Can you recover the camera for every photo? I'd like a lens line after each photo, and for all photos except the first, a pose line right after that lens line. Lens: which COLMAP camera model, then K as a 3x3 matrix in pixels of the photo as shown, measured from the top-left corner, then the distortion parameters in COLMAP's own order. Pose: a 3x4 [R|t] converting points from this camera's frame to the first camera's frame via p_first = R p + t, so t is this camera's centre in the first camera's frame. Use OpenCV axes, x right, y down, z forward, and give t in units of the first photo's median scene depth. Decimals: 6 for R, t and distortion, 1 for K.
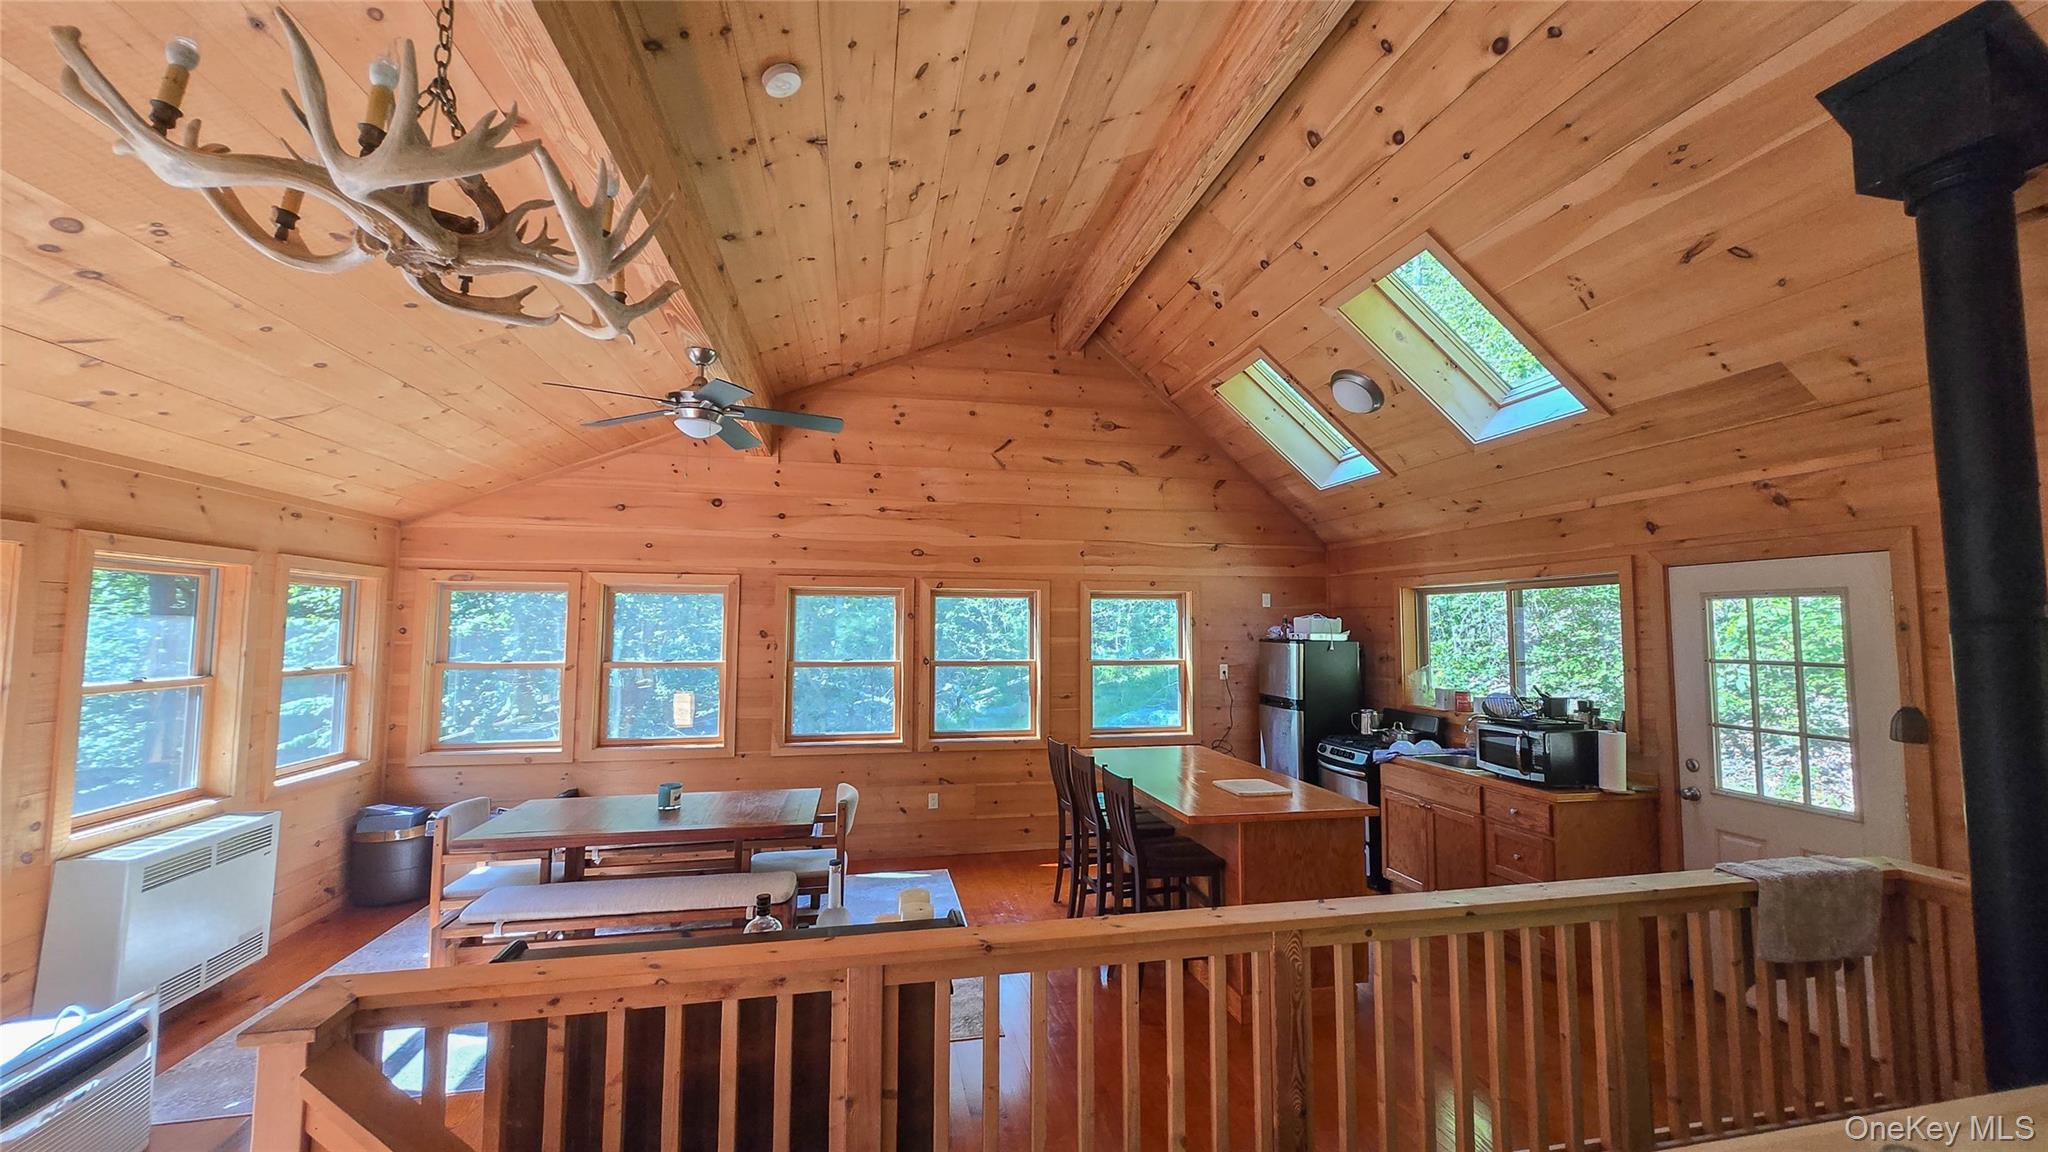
lens RADIAL K [[810.4, 0, 1025.0], [0, 810.4, 571.9], [0, 0, 1]] dist [0.000741, -0.000179]
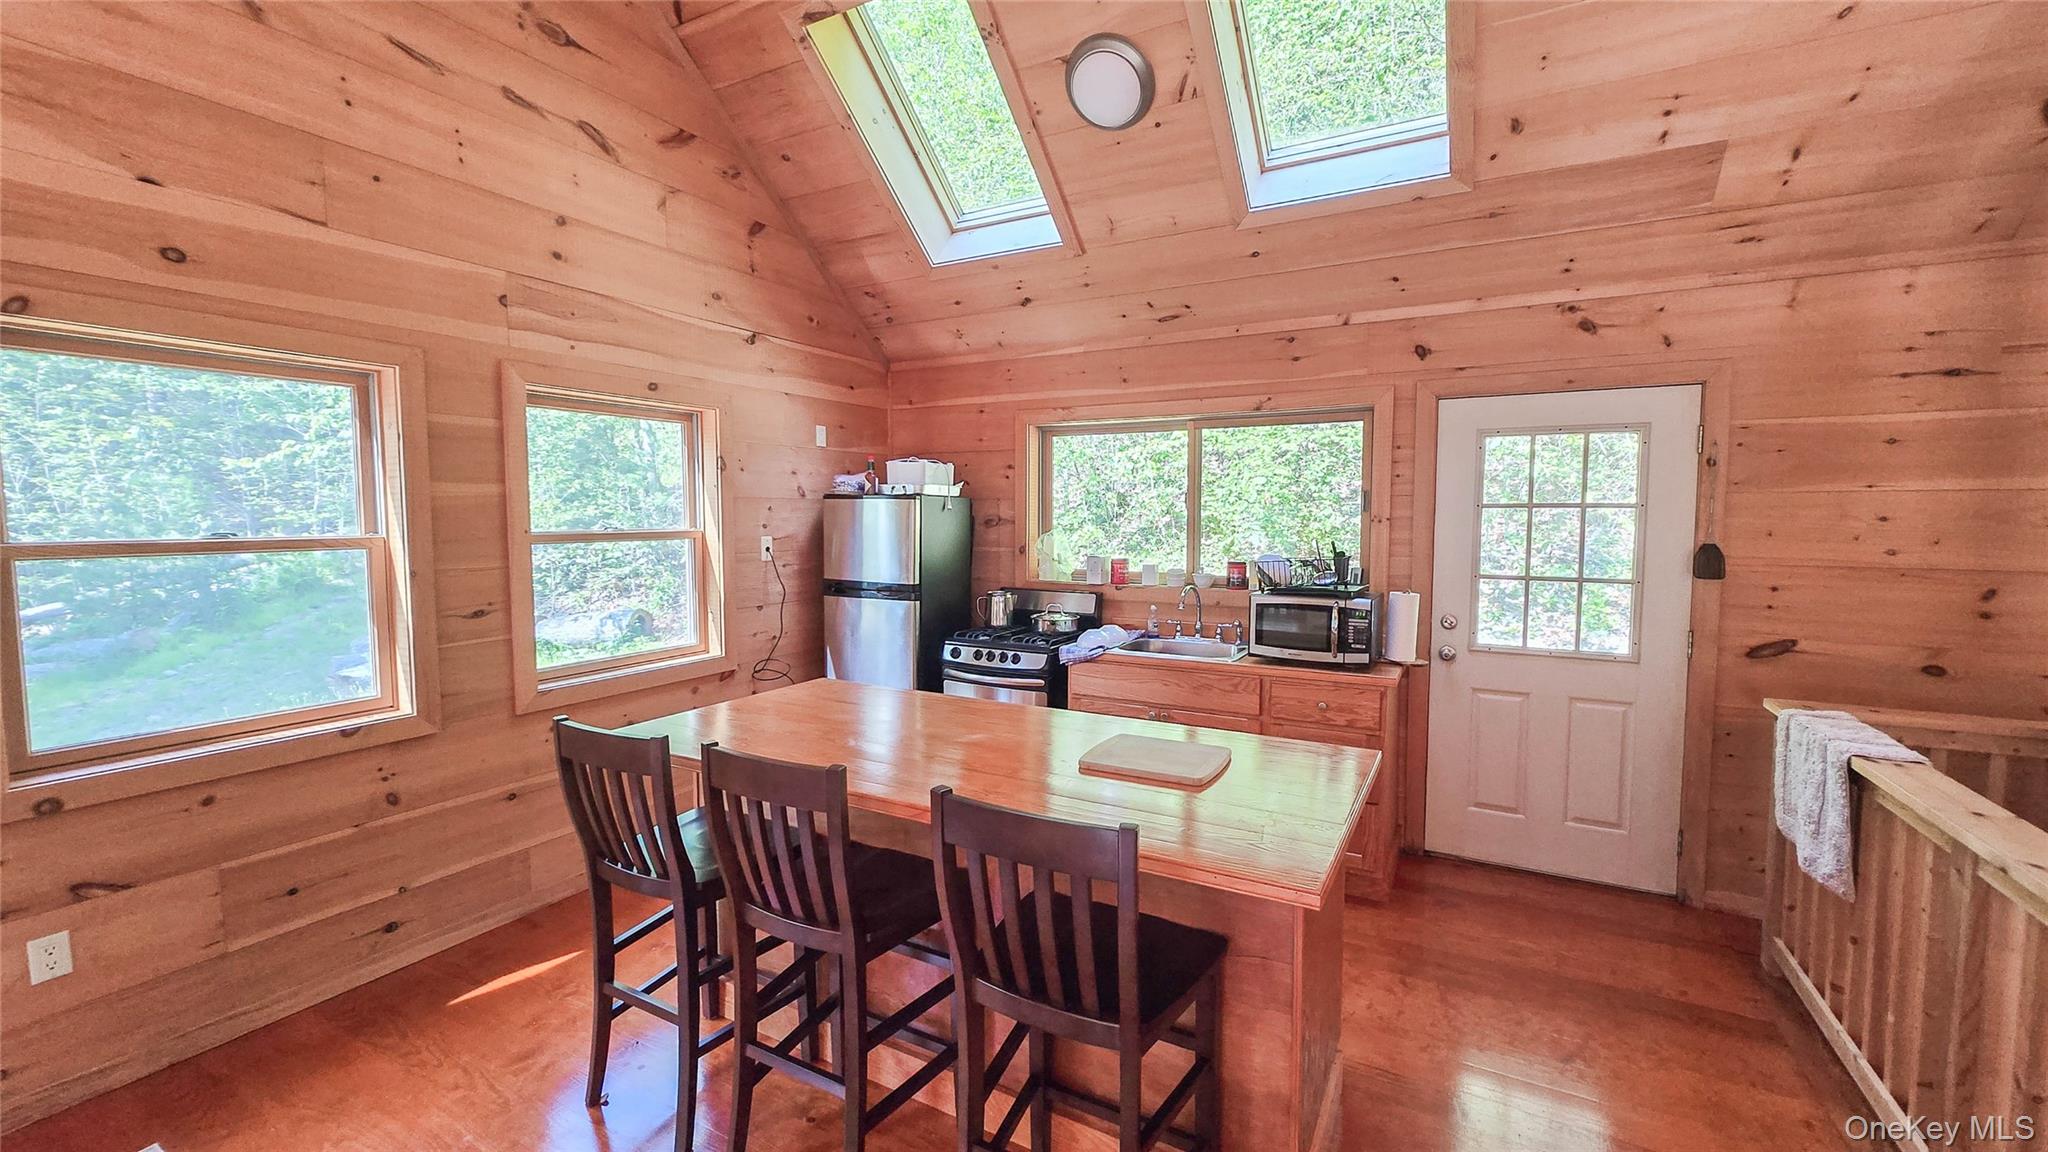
lens RADIAL K [[810.4, 0, 1035.6], [0, 810.4, 570.0], [0, 0, 1]] dist [0.000741, -0.000179]
pose [[0.641849, -0.056227, 0.764767, -0.100880], [-0.052001, 0.991821, 0.116563, 0.063082], [-0.765066, -0.114584, 0.633675, 0.500301]]
